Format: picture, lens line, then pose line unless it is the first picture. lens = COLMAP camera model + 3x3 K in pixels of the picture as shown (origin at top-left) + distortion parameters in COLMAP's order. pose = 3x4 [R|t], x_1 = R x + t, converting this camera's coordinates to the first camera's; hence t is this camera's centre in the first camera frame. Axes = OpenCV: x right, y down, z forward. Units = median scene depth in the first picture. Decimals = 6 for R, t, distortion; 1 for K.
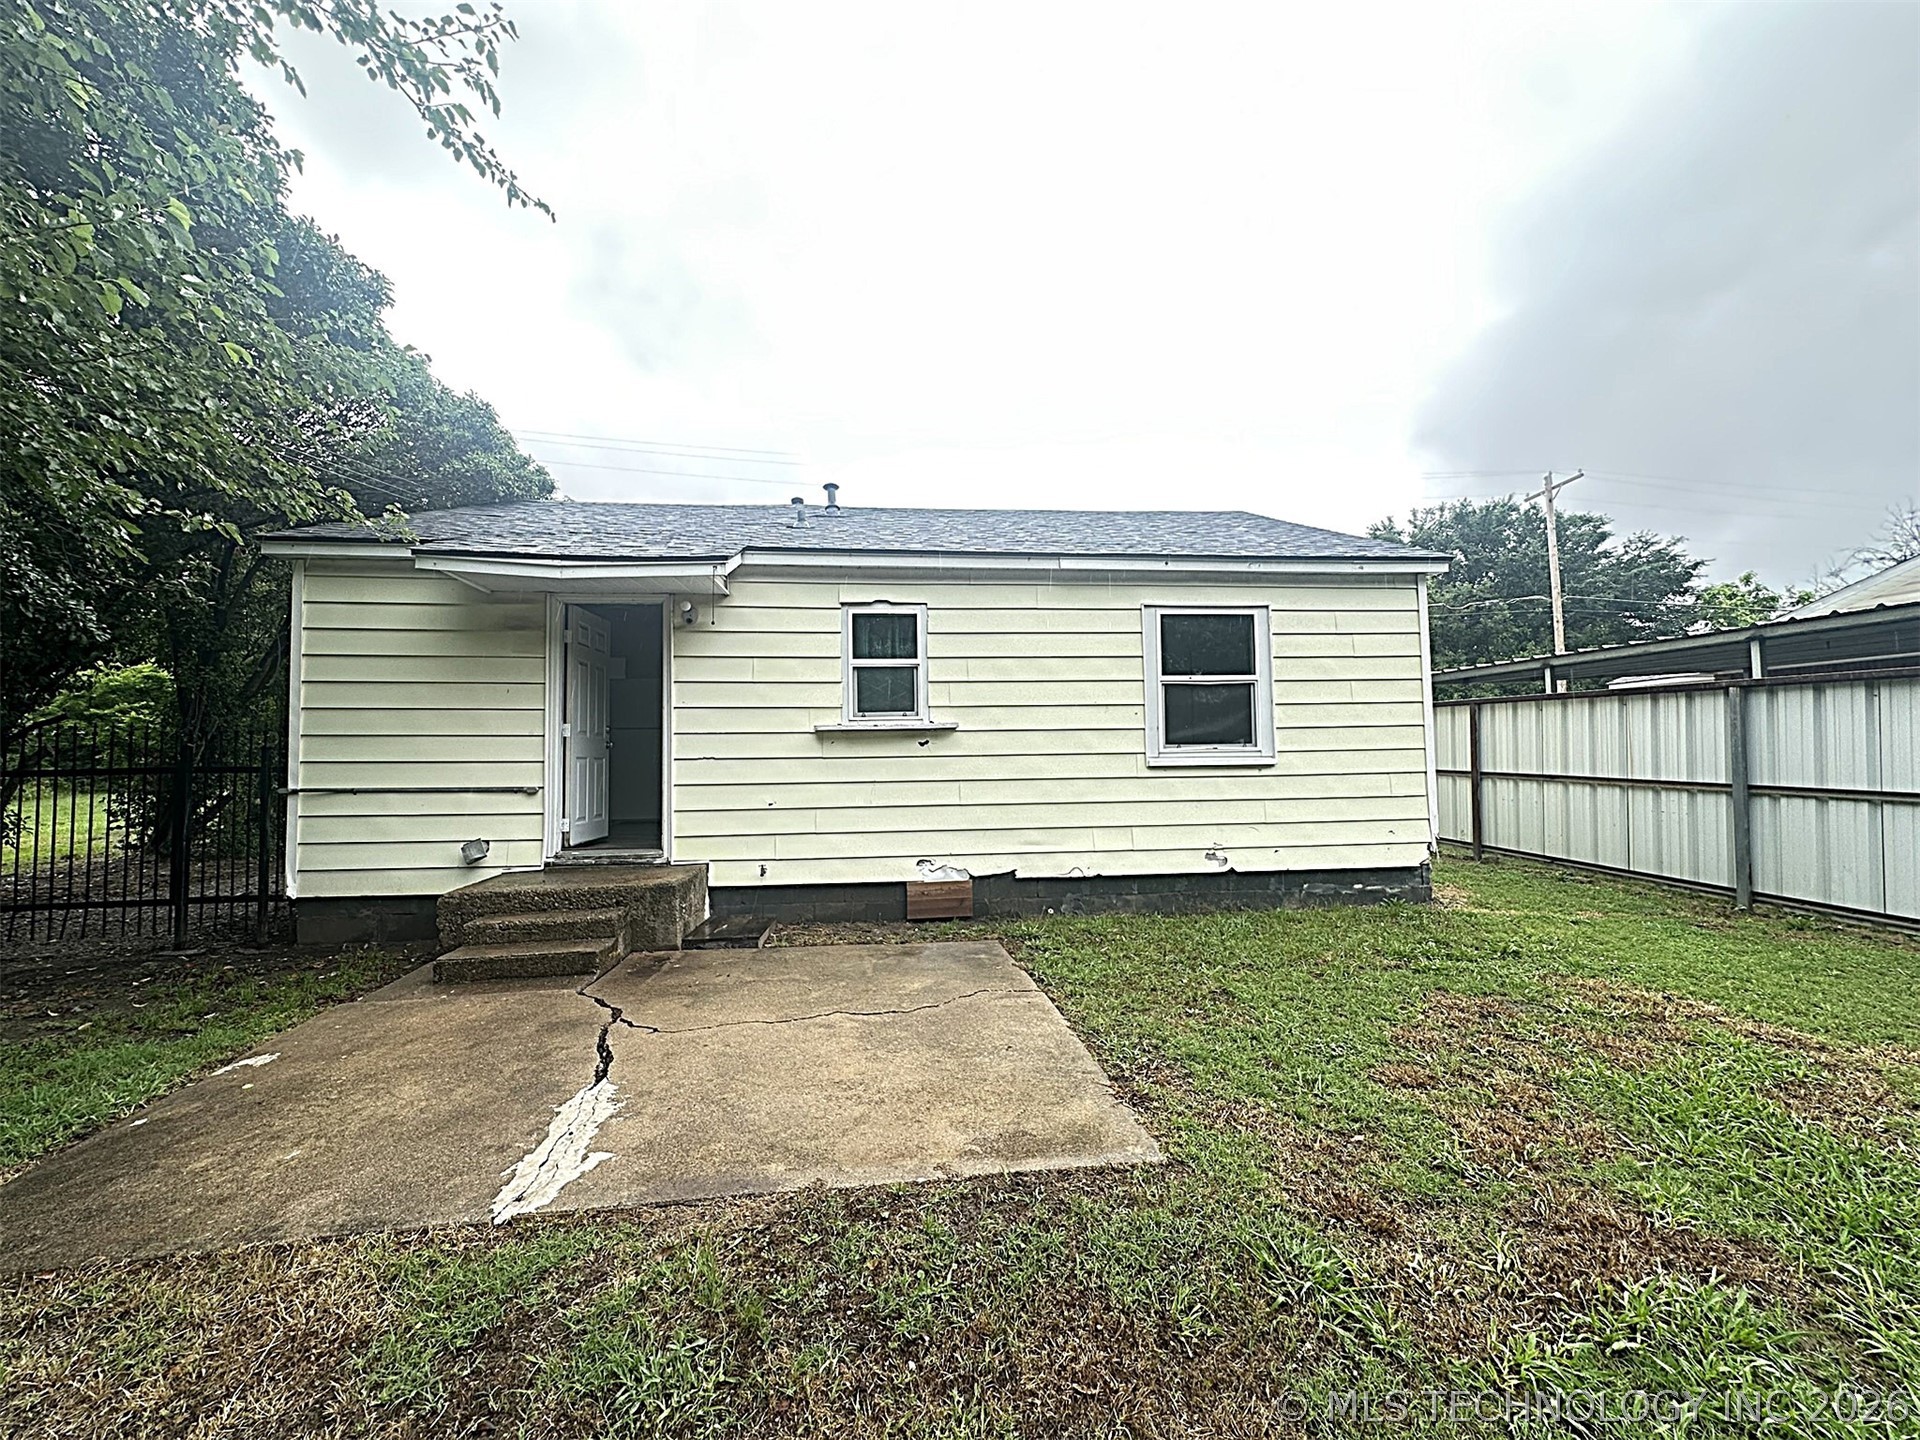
lens RADIAL K [[766.2, 0, 956.0], [0, 766.2, 720.1], [0, 0, 1]] dist [-0.005252, 0.001496]
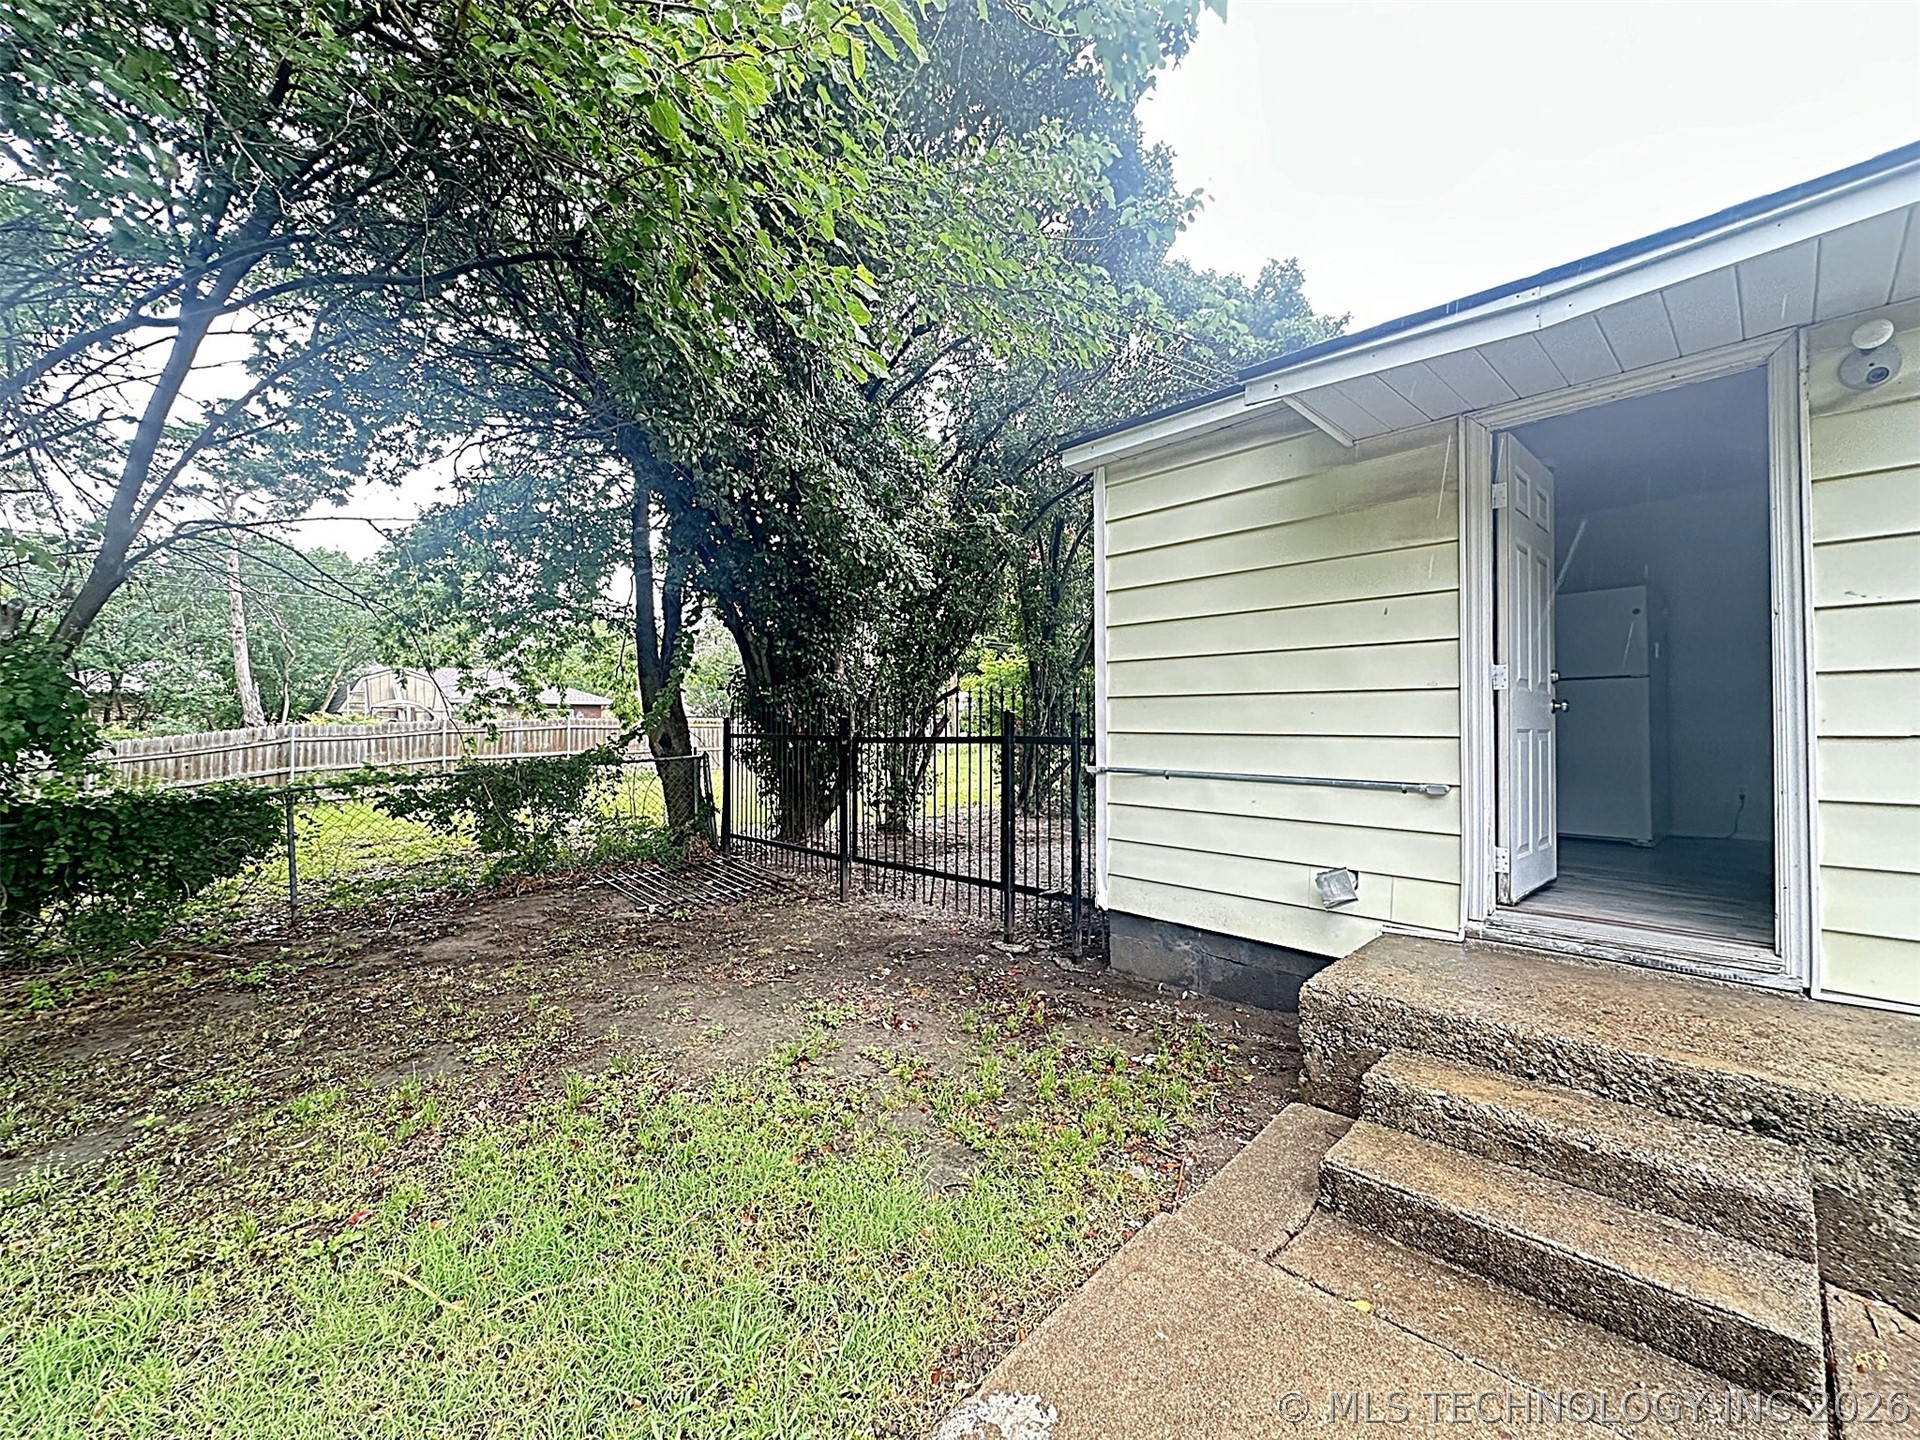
lens RADIAL K [[766.2, 0, 961.1], [0, 766.2, 721.8], [0, 0, 1]] dist [-0.005252, 0.001496]
pose [[0.607216, 0.003117, -0.794531, -0.325325], [0.031217, 0.999127, 0.027777, 0.017873], [0.793923, -0.041670, 0.606588, 0.402607]]
